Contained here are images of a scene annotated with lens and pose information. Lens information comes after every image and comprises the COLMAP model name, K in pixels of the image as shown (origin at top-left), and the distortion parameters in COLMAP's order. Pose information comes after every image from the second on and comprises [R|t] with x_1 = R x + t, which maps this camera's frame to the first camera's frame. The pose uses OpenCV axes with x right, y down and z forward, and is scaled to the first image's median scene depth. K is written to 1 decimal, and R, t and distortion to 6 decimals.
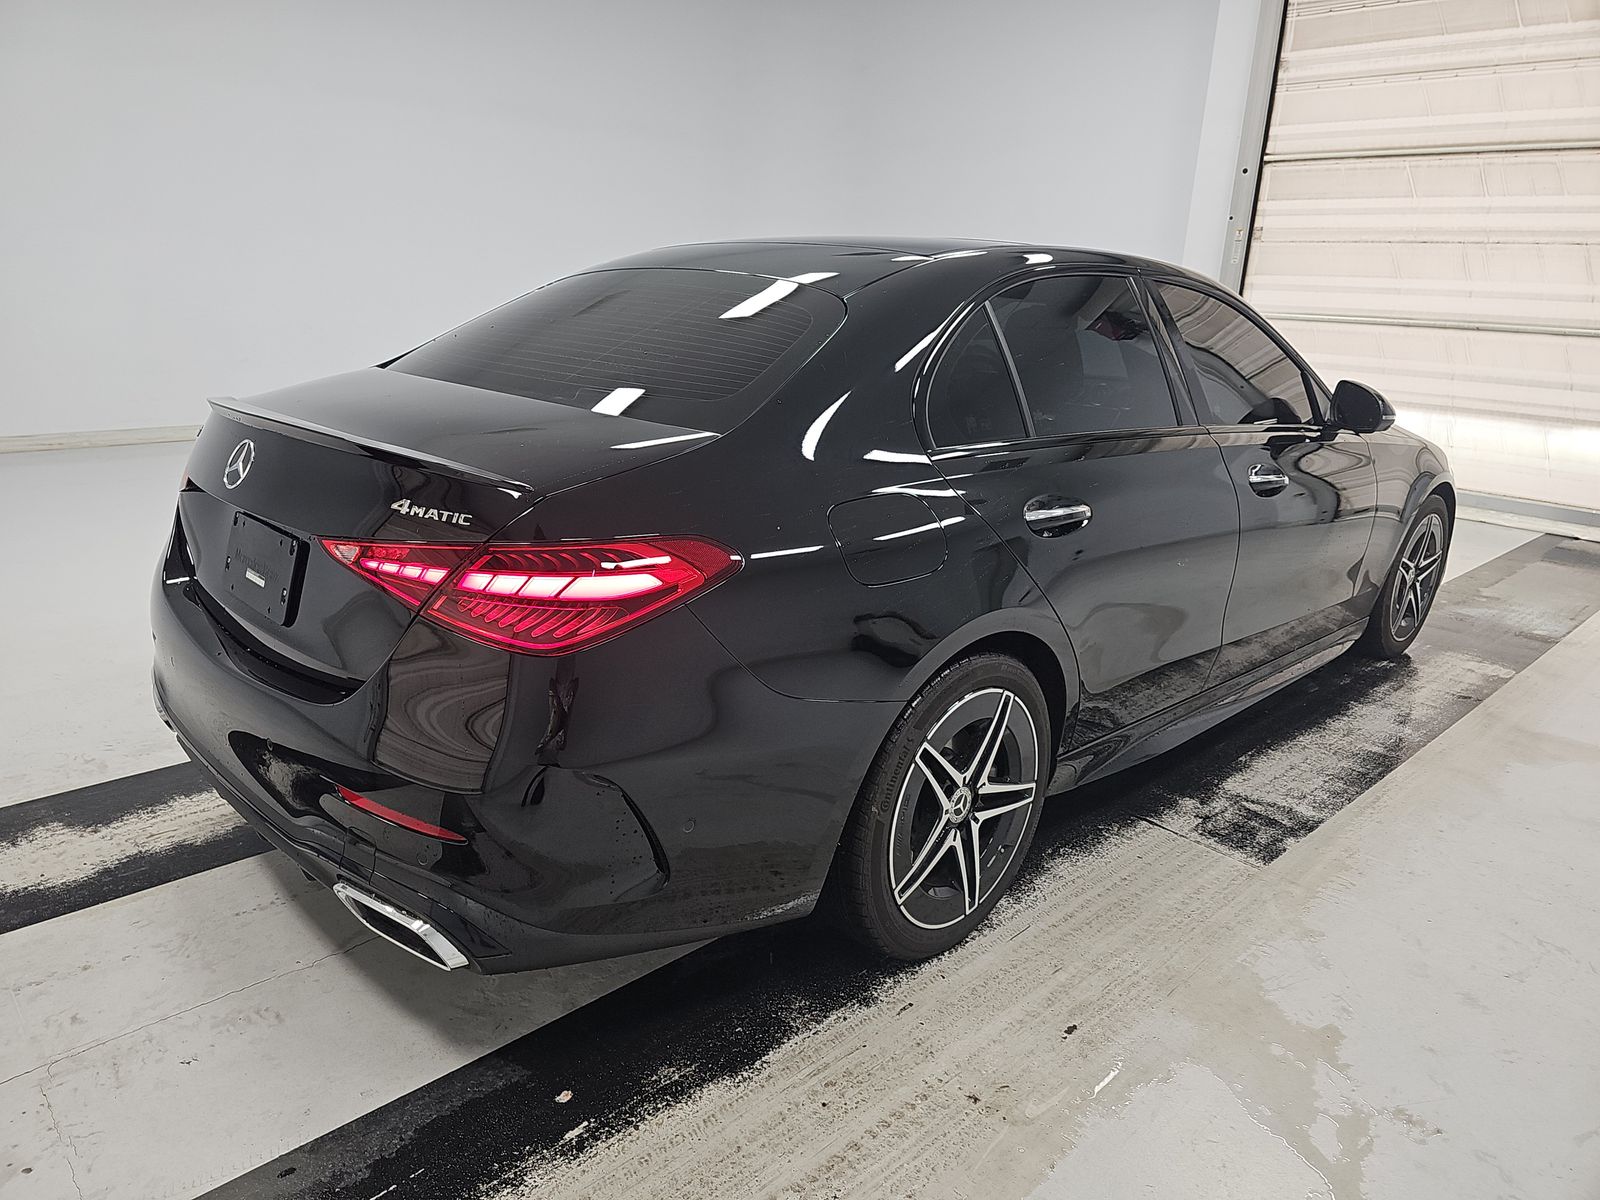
lens RADIAL K [[1077.5, 0, 788.2], [0, 1077.5, 593.4], [0, 0, 1]] dist [0.023059, -0.027194]
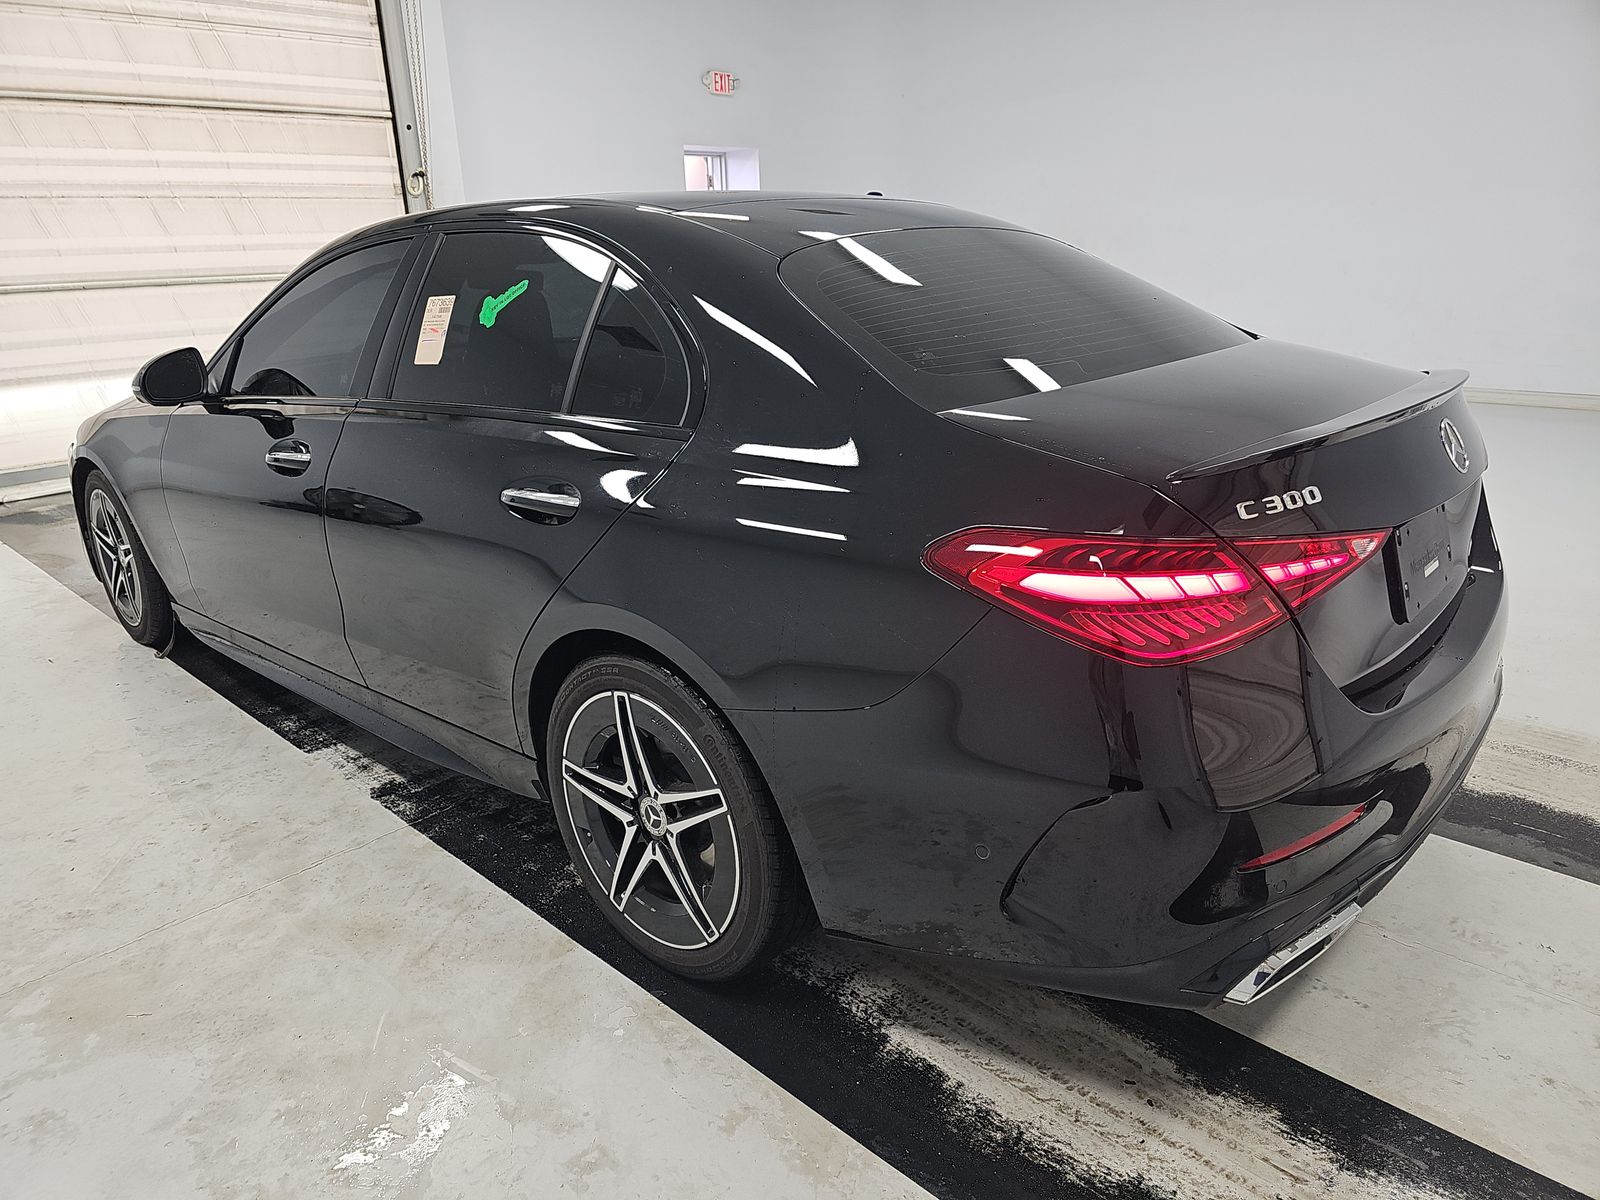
lens RADIAL K [[1077.5, 0, 797.1], [0, 1077.5, 600.7], [0, 0, 1]] dist [0.023059, -0.027194]
pose [[-0.066027, -0.349587, 0.934574, -0.421846], [0.307145, 0.884021, 0.352377, -0.152236], [-0.949369, 0.310317, 0.049004, 0.466611]]
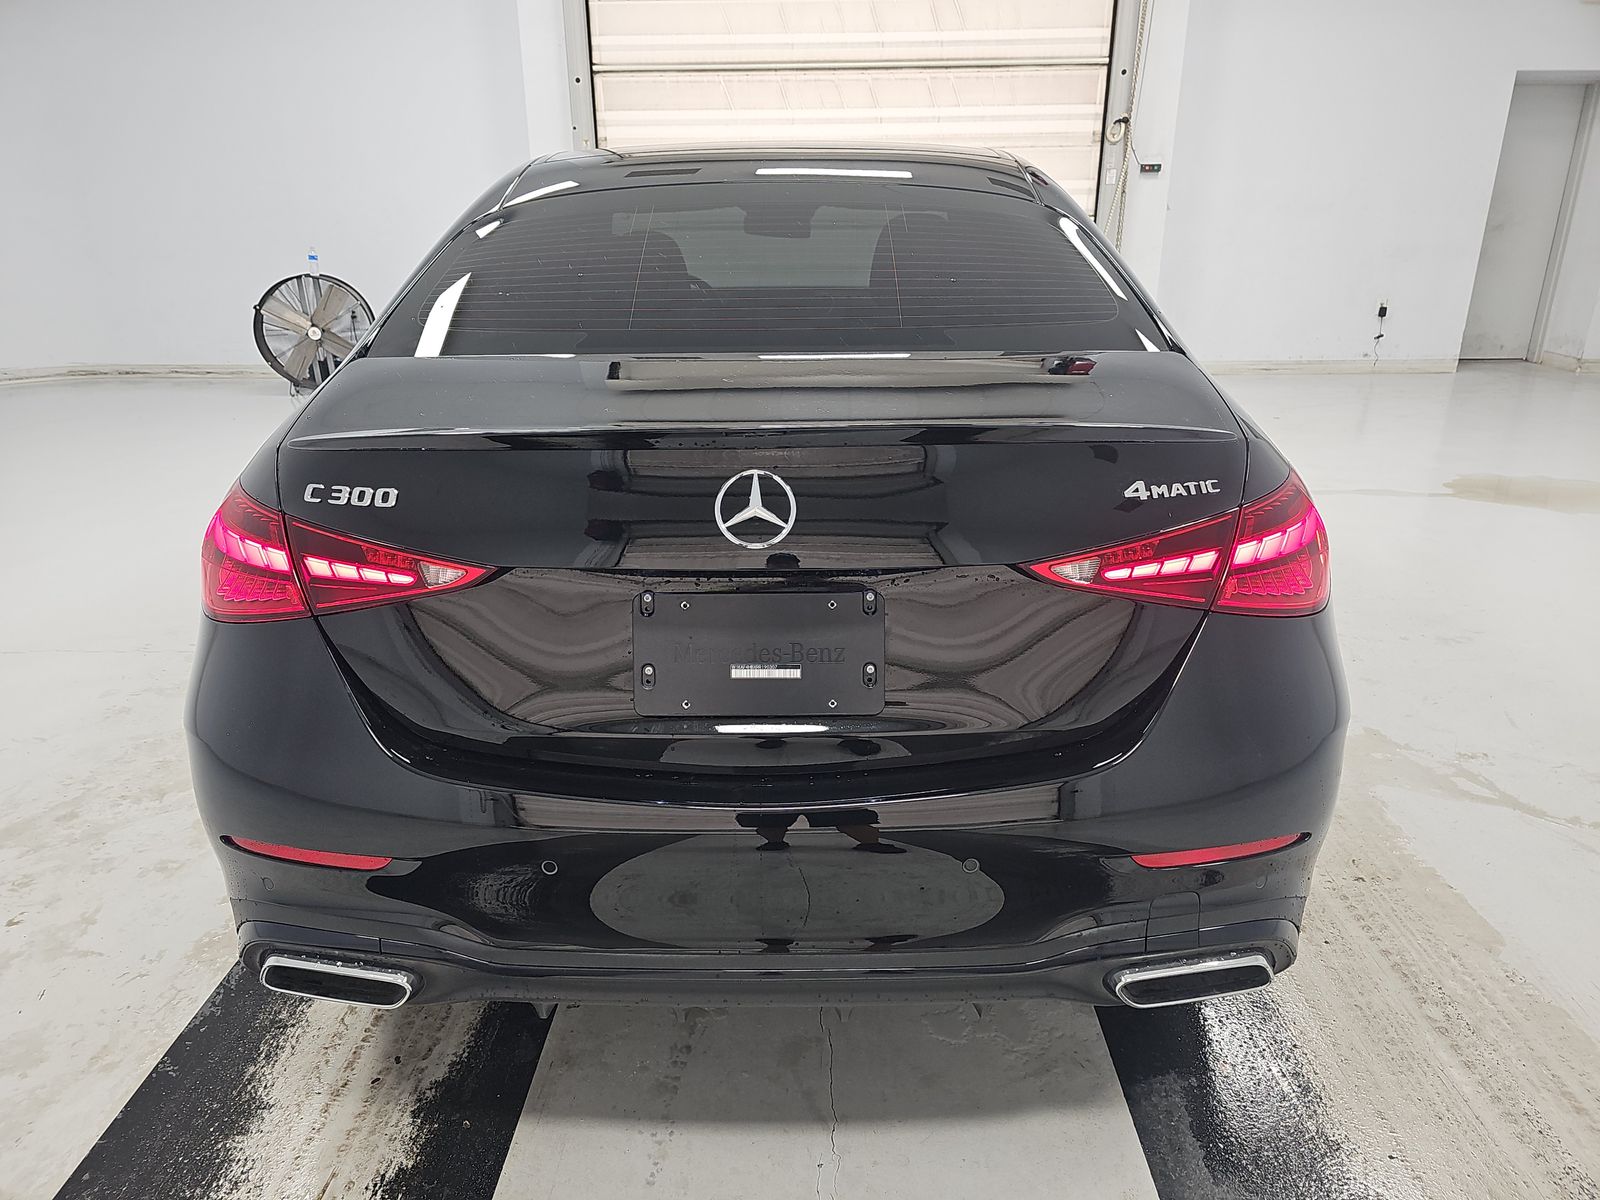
lens RADIAL K [[1077.5, 0, 796.5], [0, 1077.5, 602.2], [0, 0, 1]] dist [0.023059, -0.027194]
pose [[0.694432, -0.288382, 0.659242, -0.288816], [0.237818, 0.956674, 0.167979, -0.052368], [-0.679122, 0.040130, 0.732928, 0.162505]]
